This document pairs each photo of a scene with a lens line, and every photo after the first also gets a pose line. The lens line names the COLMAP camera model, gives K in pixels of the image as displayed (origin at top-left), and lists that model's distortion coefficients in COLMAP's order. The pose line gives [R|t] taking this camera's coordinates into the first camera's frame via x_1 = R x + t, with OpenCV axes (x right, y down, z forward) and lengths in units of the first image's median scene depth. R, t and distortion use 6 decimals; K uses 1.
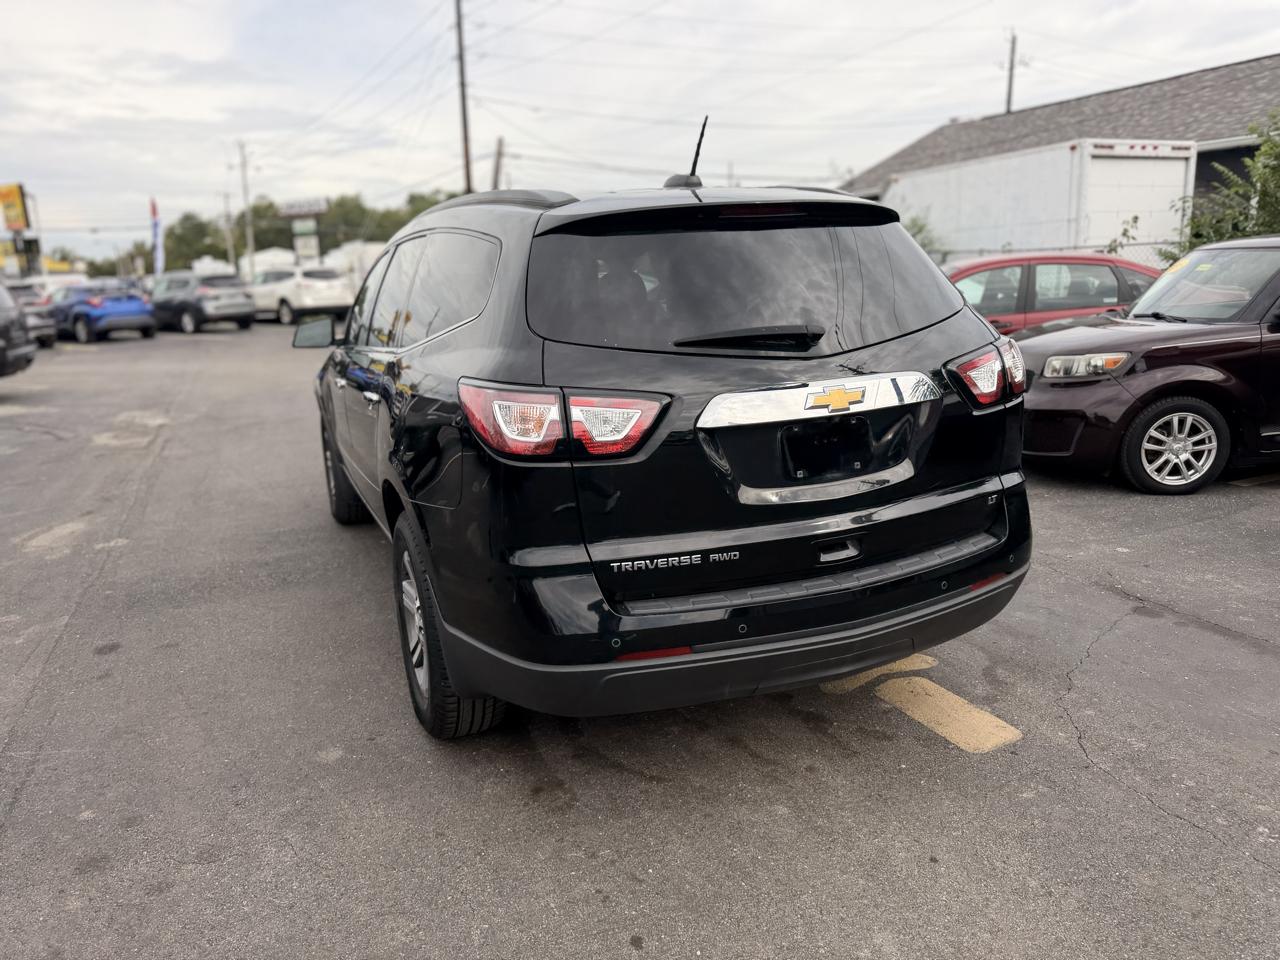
lens RADIAL K [[914.6, 0, 639.4], [0, 914.6, 476.5], [0, 0, 1]] dist [0.021858, -0.028560]
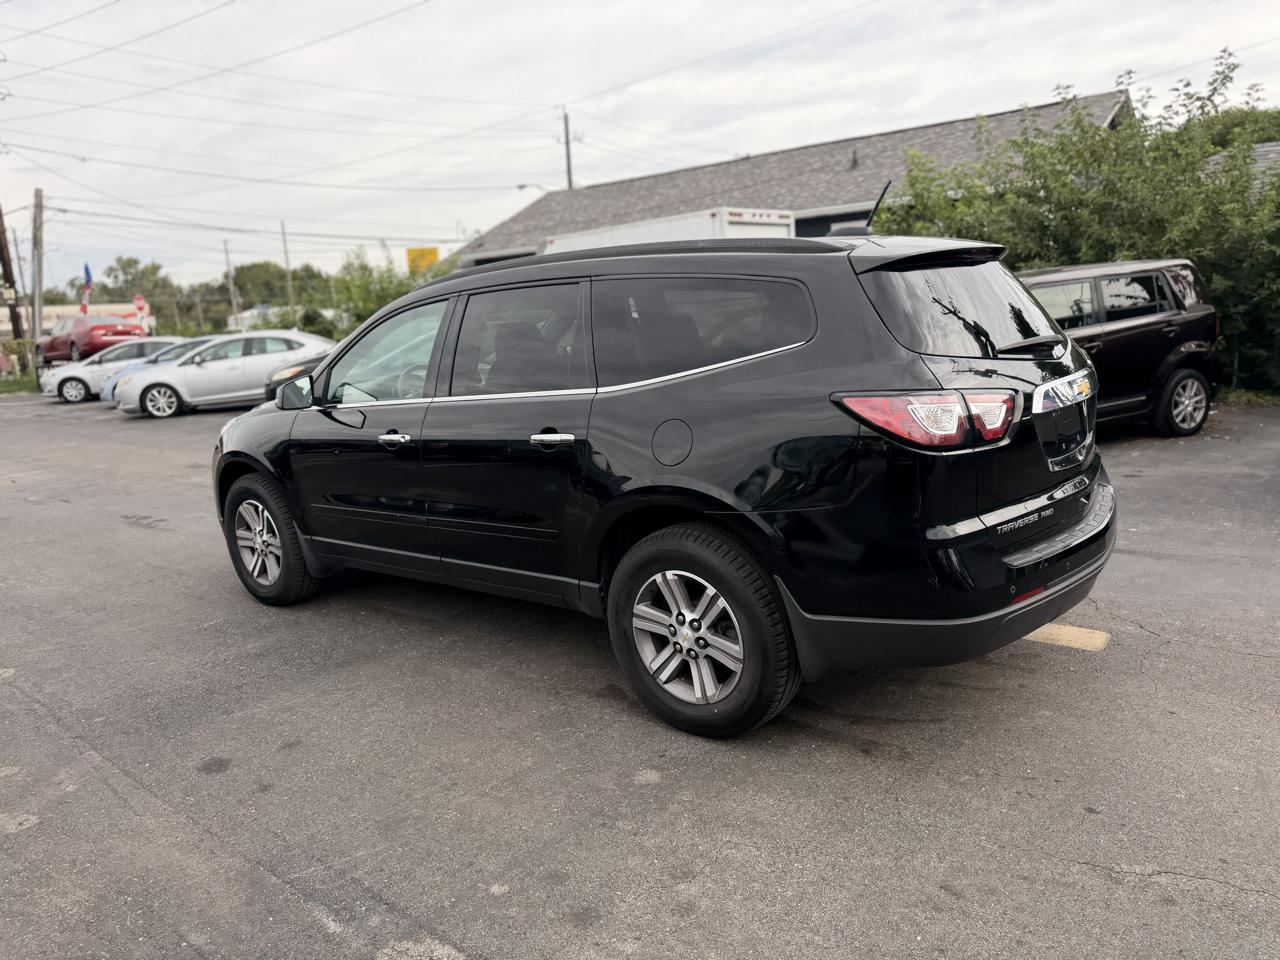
lens RADIAL K [[914.6, 0, 639.2], [0, 914.6, 476.4], [0, 0, 1]] dist [0.021858, -0.028560]
pose [[0.892391, -0.105295, 0.438806, -0.624066], [0.132232, 0.990728, -0.031184, 0.000259], [-0.431454, 0.085853, 0.898040, 0.045728]]
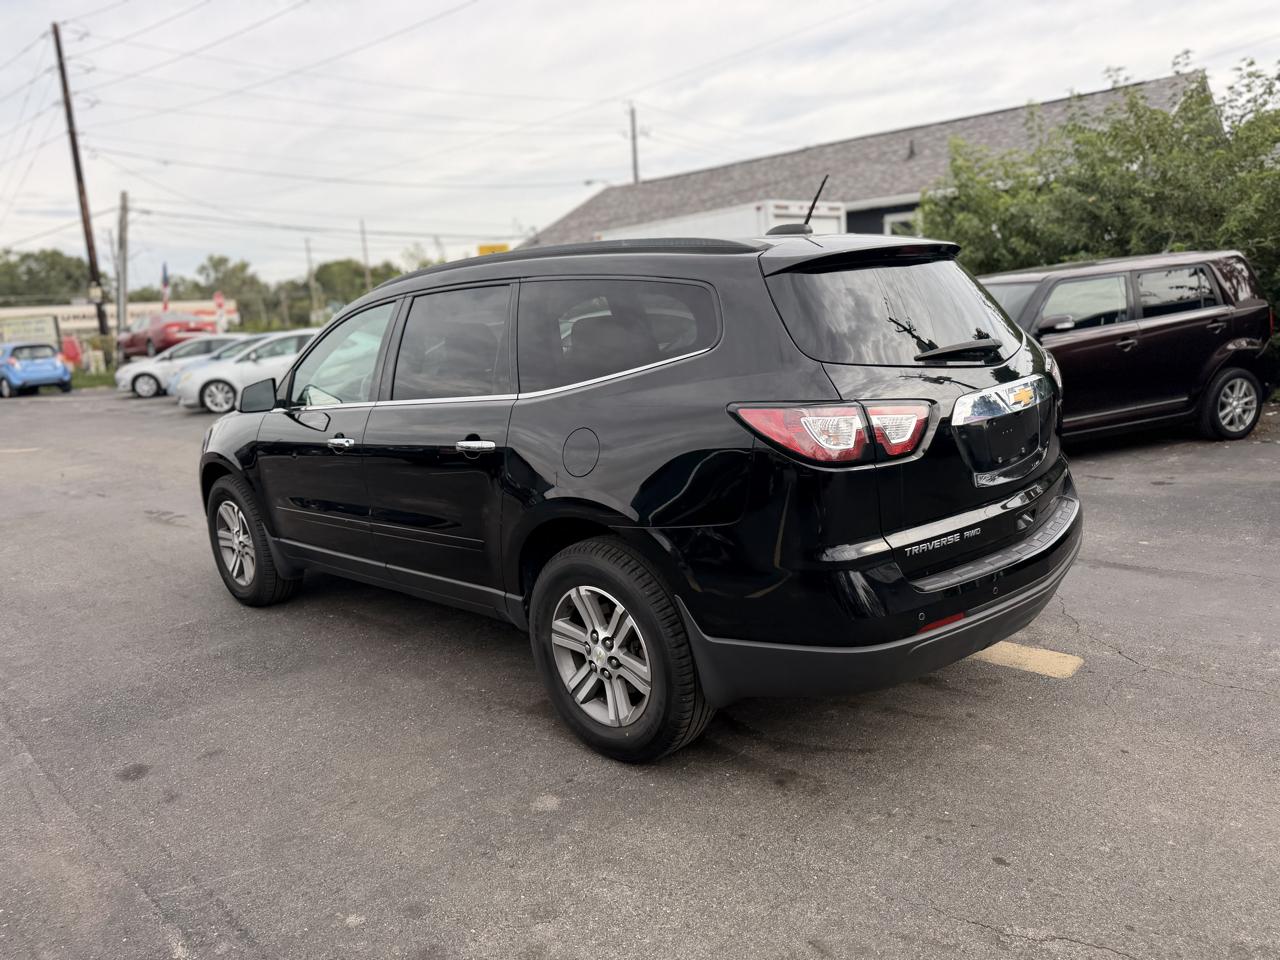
lens RADIAL K [[914.6, 0, 640.5], [0, 914.6, 472.9], [0, 0, 1]] dist [0.021858, -0.028560]
pose [[0.924774, -0.098389, 0.367576, -0.468469], [0.120809, 0.991932, -0.038430, 0.001971], [-0.360829, 0.079945, 0.929199, 0.020048]]
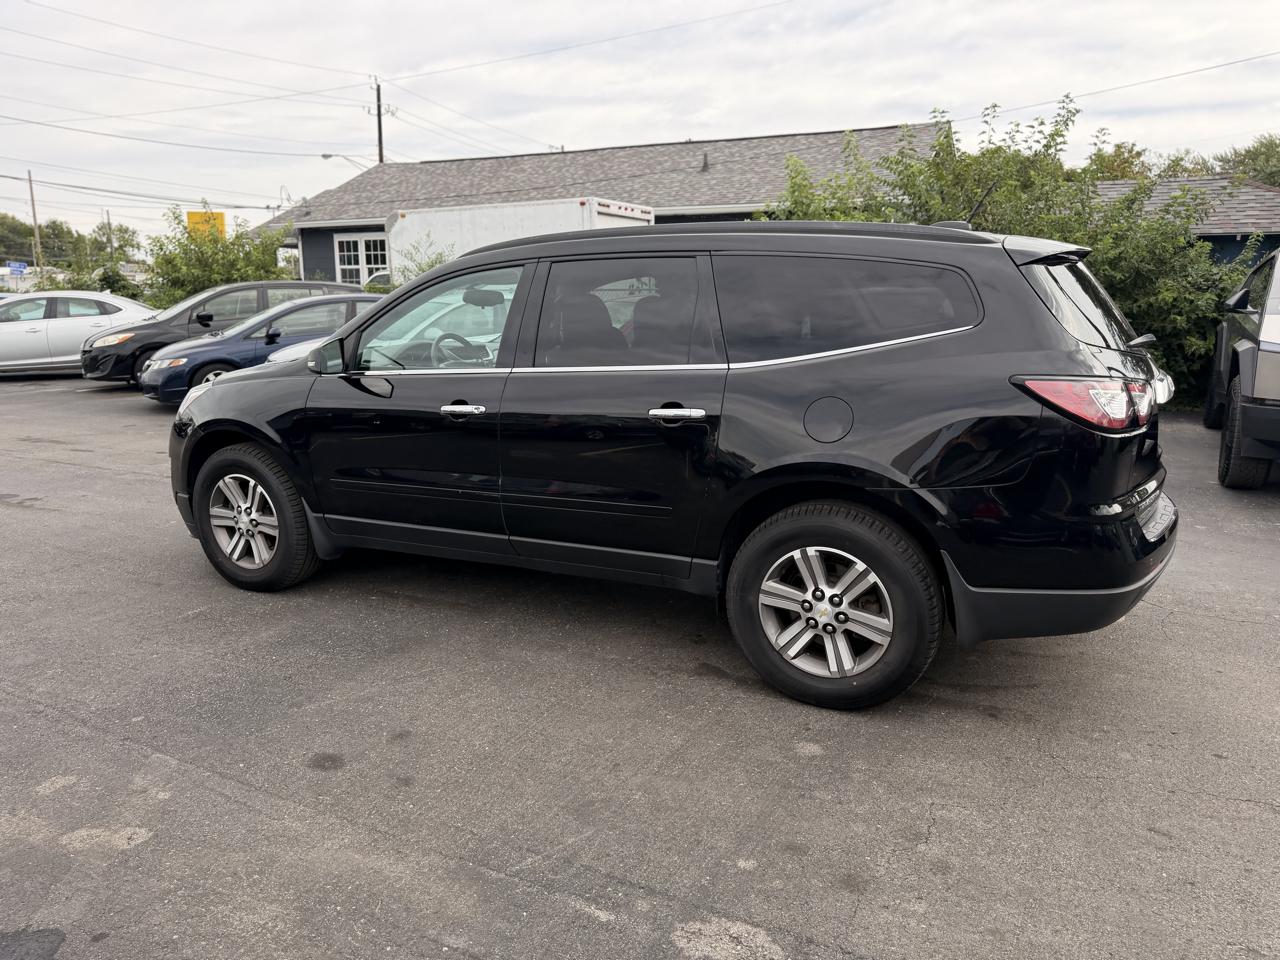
lens RADIAL K [[914.6, 0, 641.2], [0, 914.6, 479.6], [0, 0, 1]] dist [0.021858, -0.028560]
pose [[0.771508, -0.094122, 0.629219, -0.911576], [0.114723, 0.993366, 0.007926, -0.025426], [-0.625790, 0.066071, 0.777188, 0.240083]]
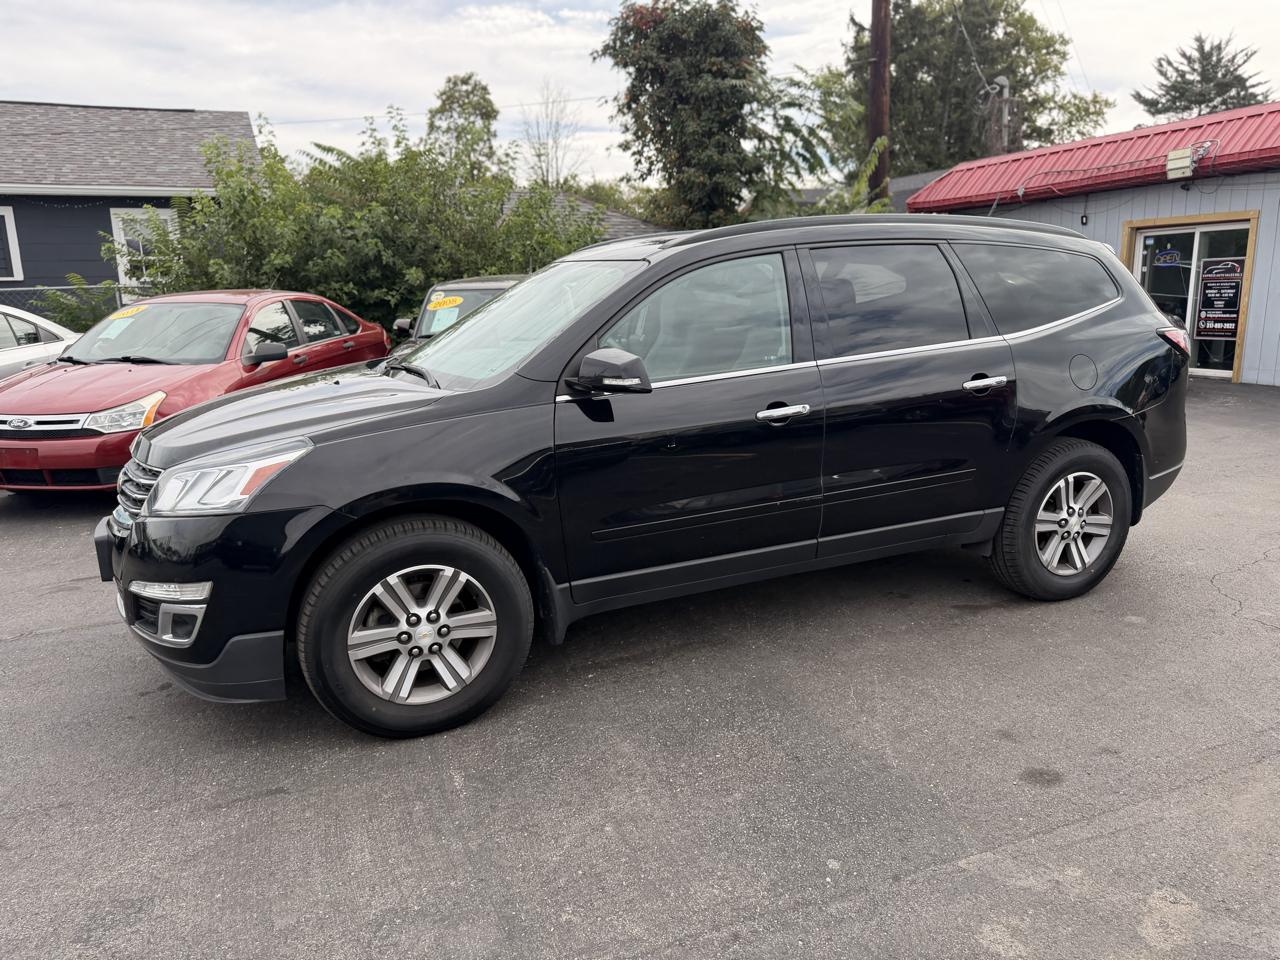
lens RADIAL K [[914.6, 0, 647.1], [0, 914.6, 483.8], [0, 0, 1]] dist [0.021858, -0.028560]
pose [[-0.007300, -0.179612, 0.983711, -1.356264], [0.241331, 0.954342, 0.176040, -0.255888], [-0.970415, 0.238685, 0.036379, 1.328451]]
